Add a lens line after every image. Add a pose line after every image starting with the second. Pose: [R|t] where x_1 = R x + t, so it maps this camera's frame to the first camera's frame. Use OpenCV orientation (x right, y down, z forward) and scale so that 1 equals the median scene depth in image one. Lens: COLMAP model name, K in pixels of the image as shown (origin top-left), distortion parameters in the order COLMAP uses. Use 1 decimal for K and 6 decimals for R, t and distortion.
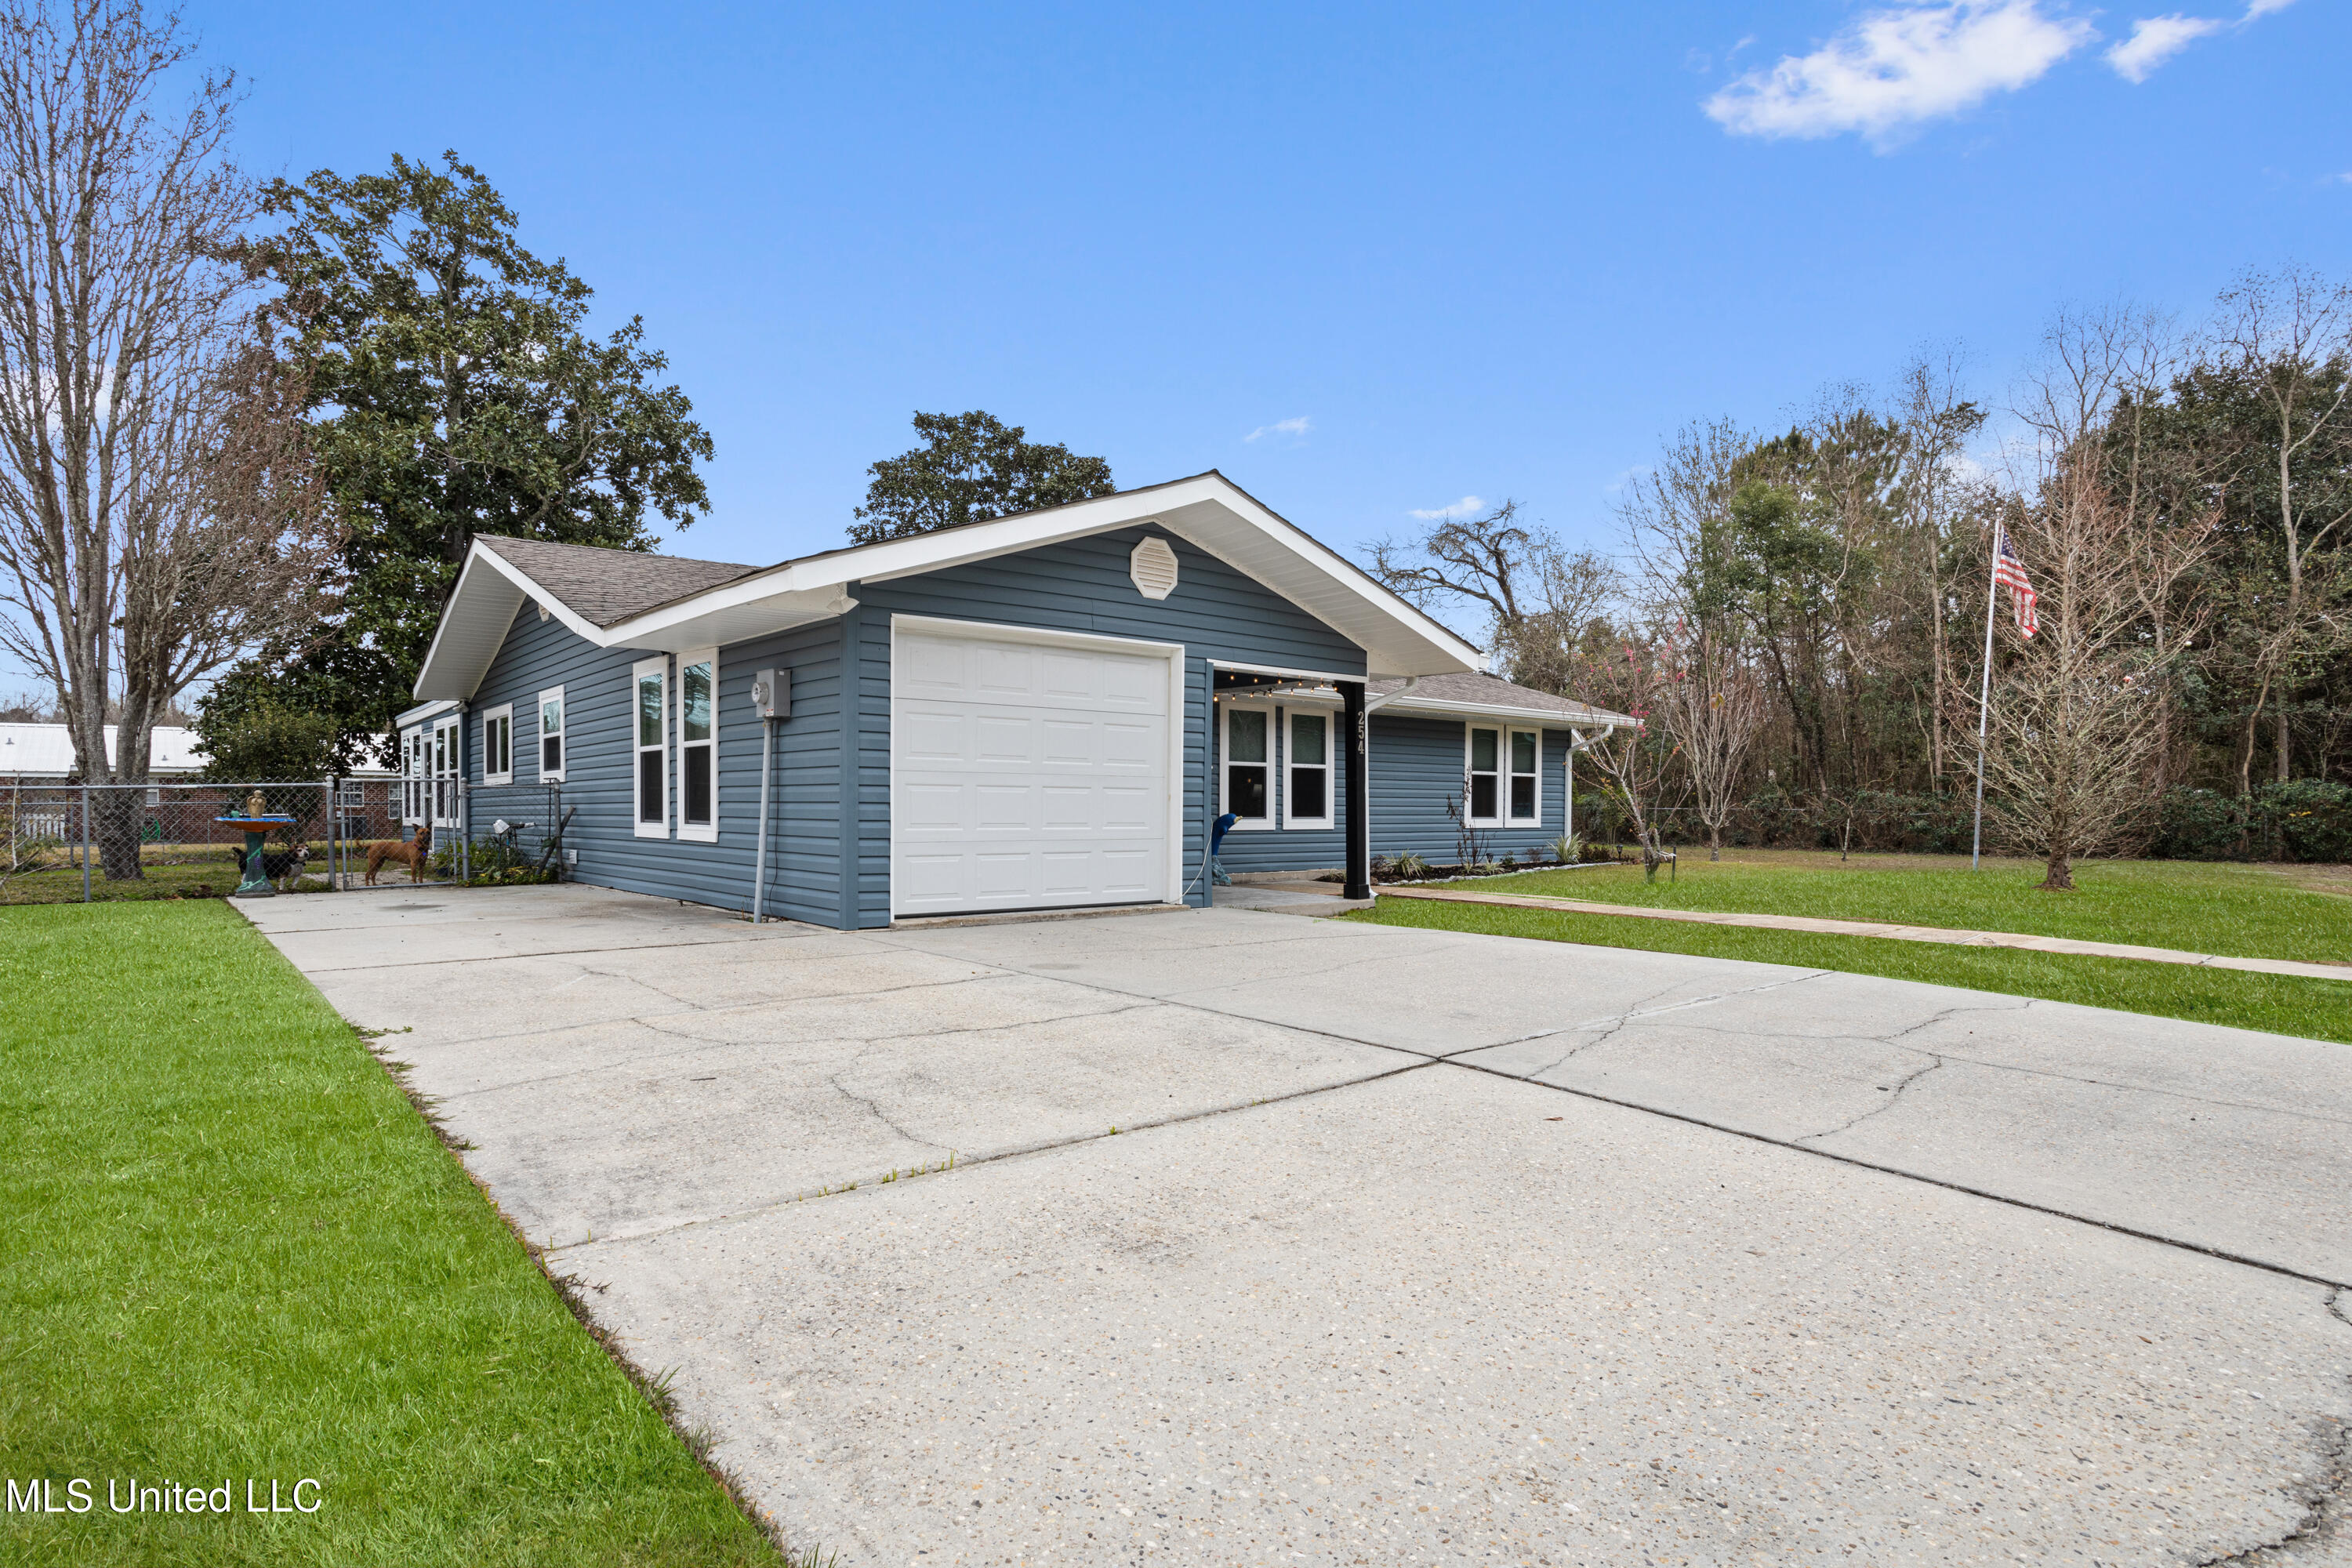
lens RADIAL K [[1258.7, 0, 1190.2], [0, 1258.7, 841.7], [0, 0, 1]] dist [-0.027585, -0.000676]
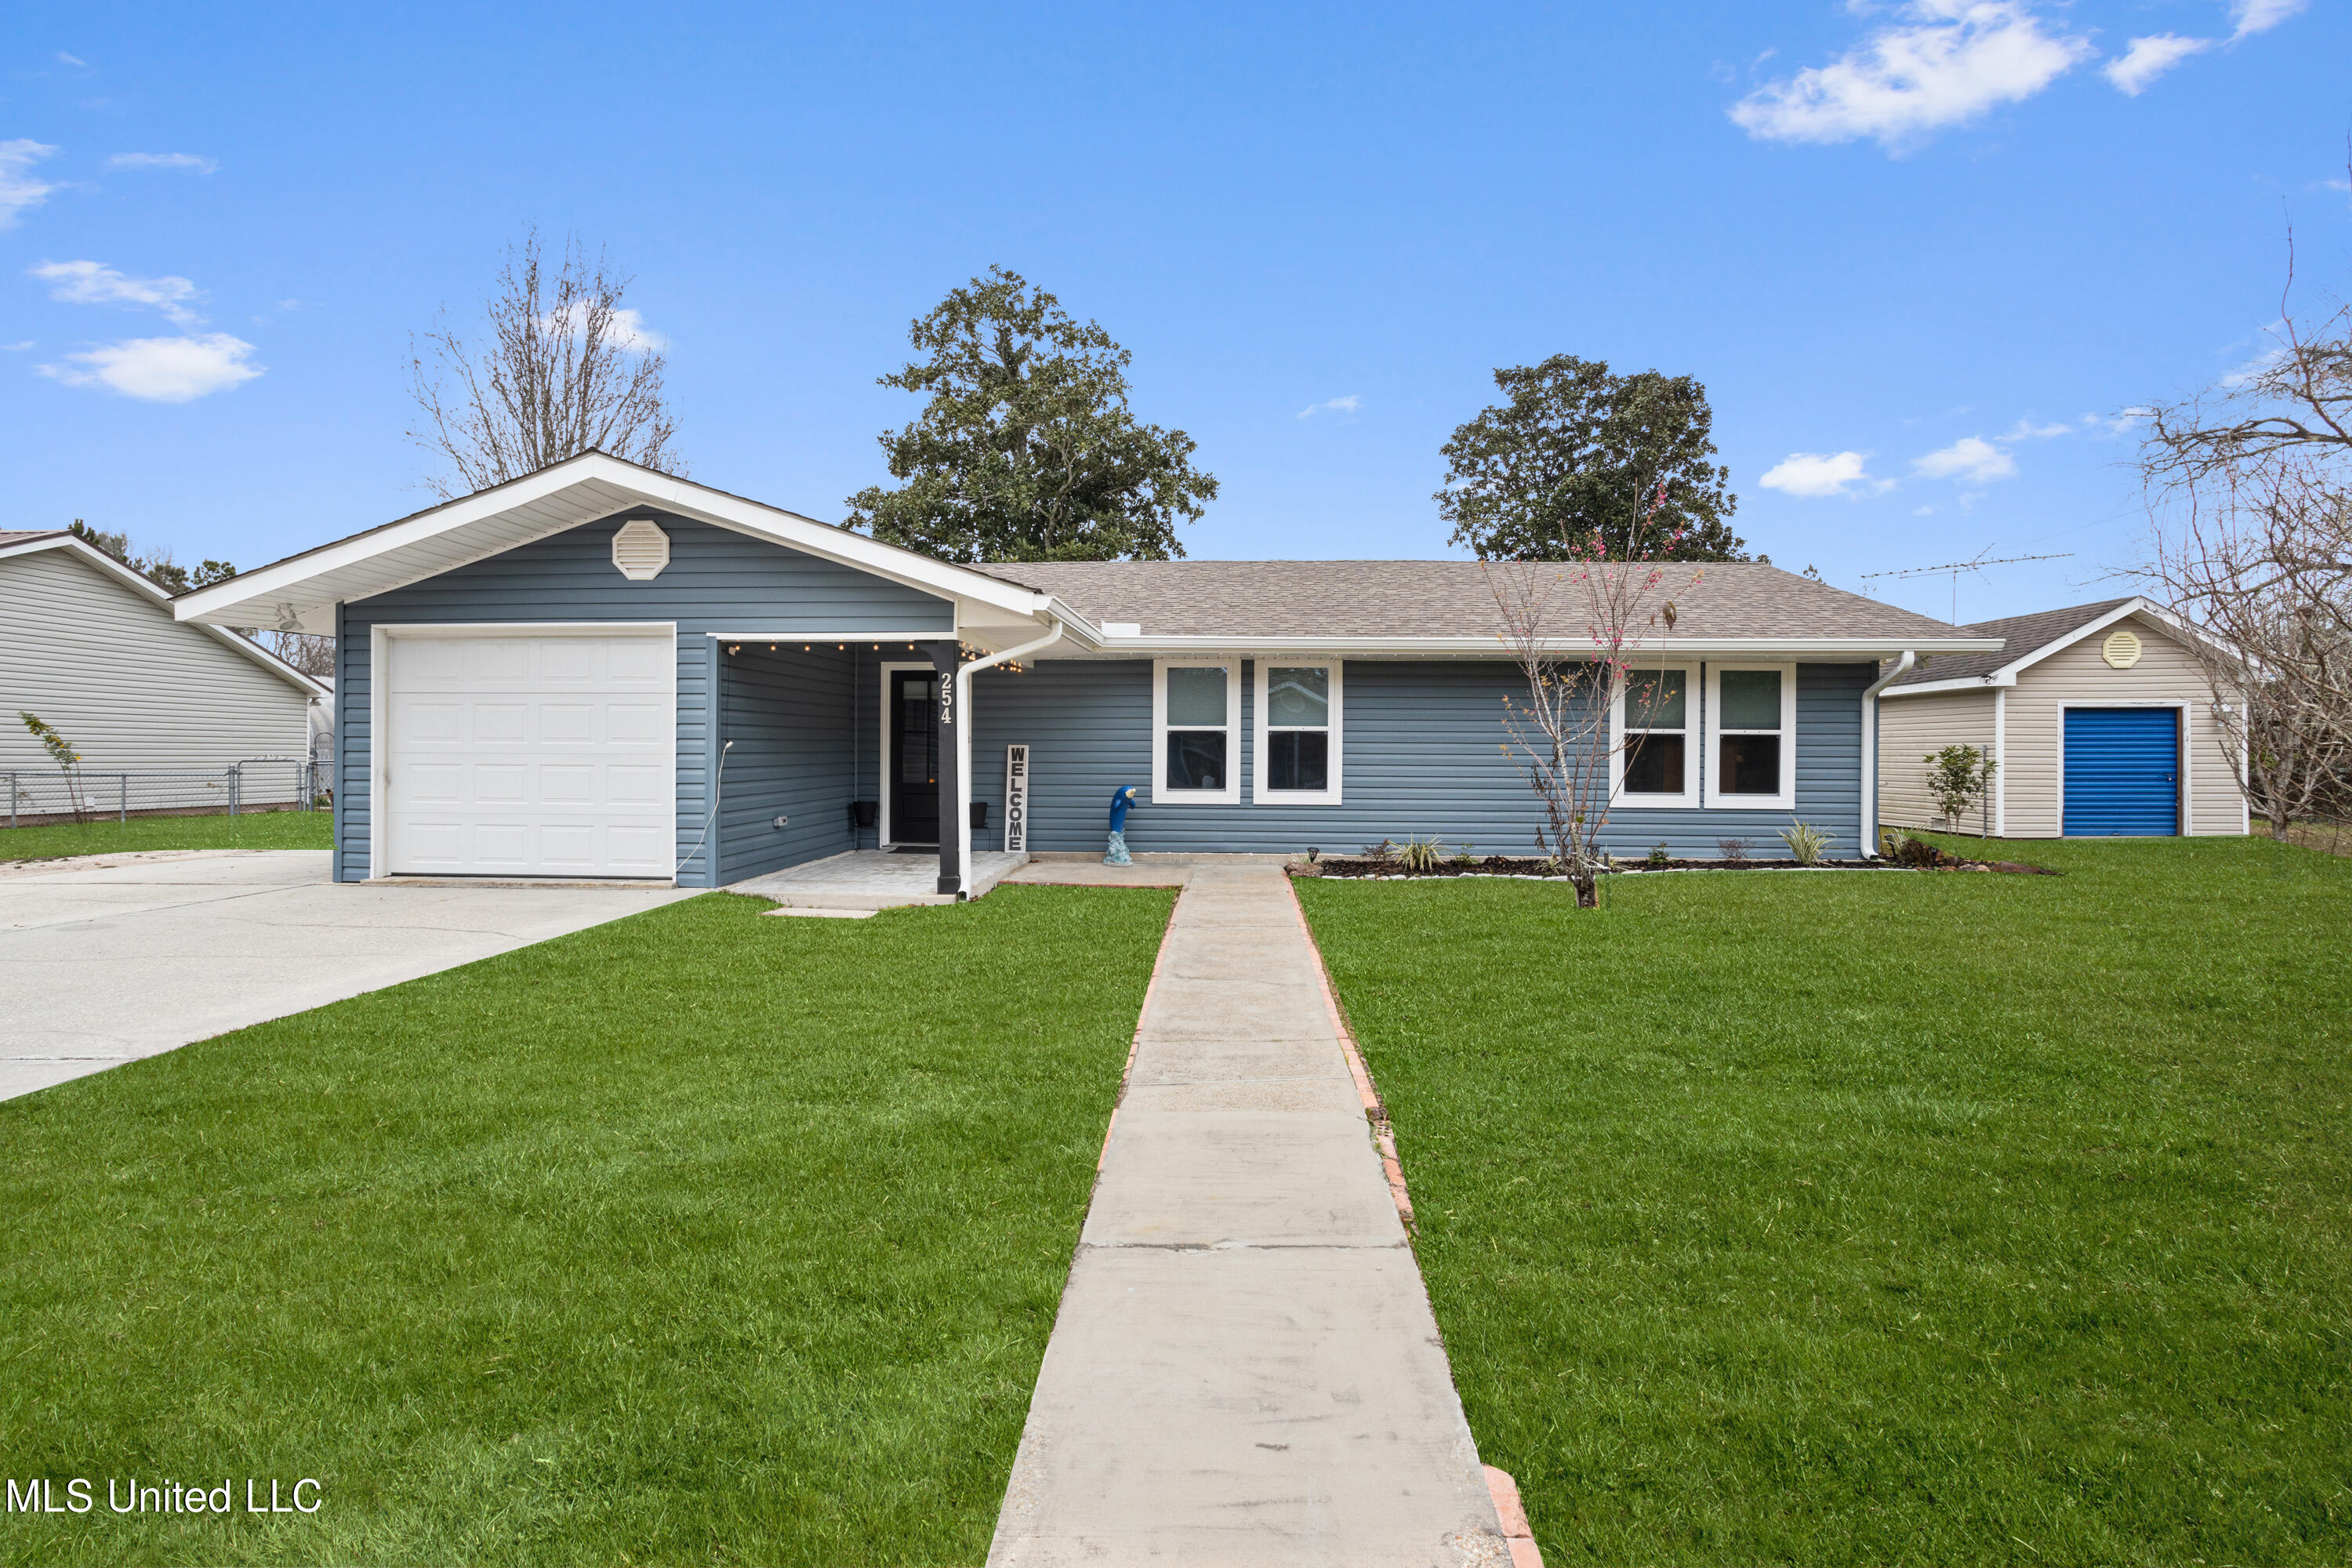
lens RADIAL K [[1154.9, 0, 1164.6], [0, 1154.9, 767.5], [0, 0, 1]] dist [-0.011830, 0.003301]
pose [[0.715998, 0.007125, -0.698066, 0.581691], [-0.019856, 0.999751, -0.010162, -0.025198], [0.697820, 0.021137, 0.715961, 0.395353]]
